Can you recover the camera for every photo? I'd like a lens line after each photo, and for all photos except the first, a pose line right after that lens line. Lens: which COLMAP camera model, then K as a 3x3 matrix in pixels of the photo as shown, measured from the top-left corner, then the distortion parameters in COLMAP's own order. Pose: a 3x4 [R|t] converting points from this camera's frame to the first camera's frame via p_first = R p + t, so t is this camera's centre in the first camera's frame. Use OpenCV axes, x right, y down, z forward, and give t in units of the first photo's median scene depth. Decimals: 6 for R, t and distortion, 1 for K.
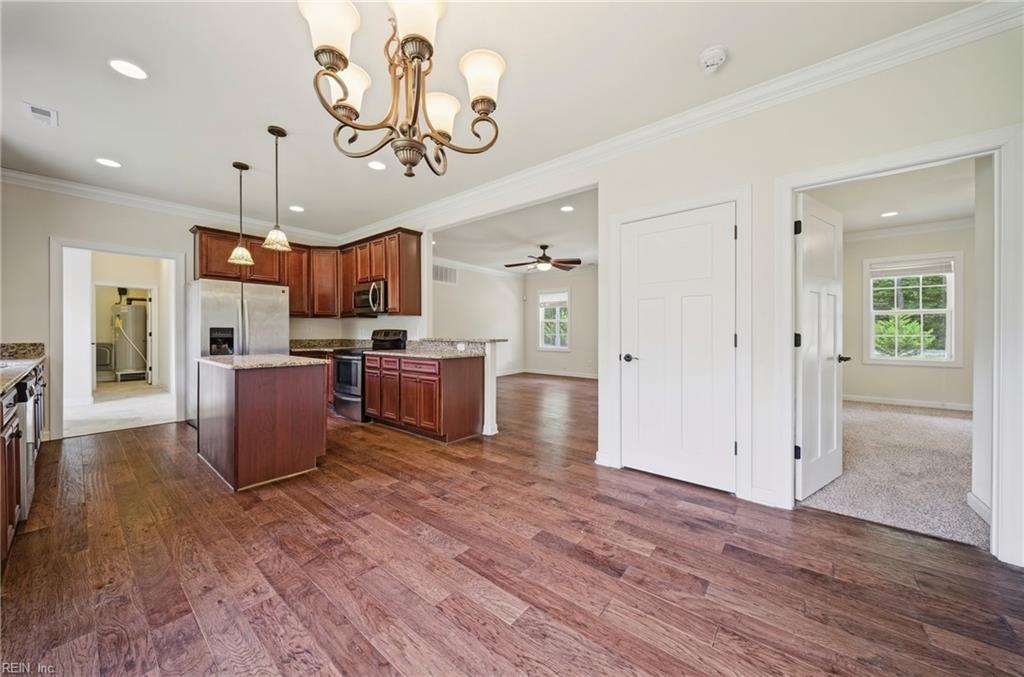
lens RADIAL K [[361.8, 0, 519.4], [0, 361.8, 335.4], [0, 0, 1]] dist [0.011966, -0.006747]
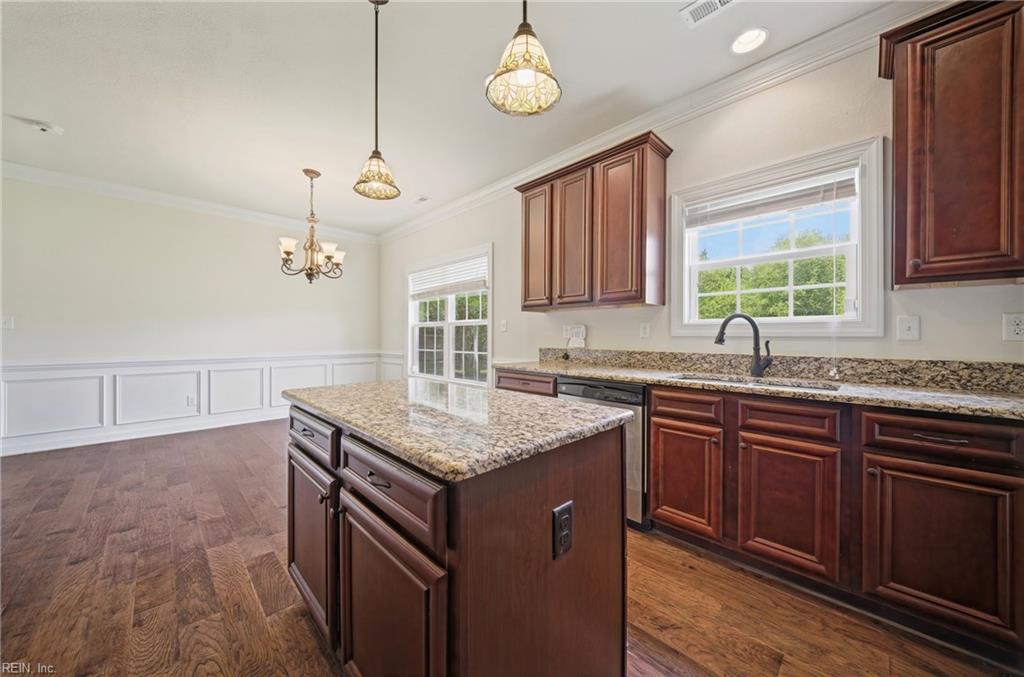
lens RADIAL K [[361.8, 0, 519.4], [0, 361.8, 335.4], [0, 0, 1]] dist [0.011966, -0.006747]
pose [[-0.994632, -0.001637, 0.103467, -0.758693], [-0.000784, 0.999965, 0.008285, -0.010092], [-0.103477, 0.008159, -0.994598, 1.238083]]
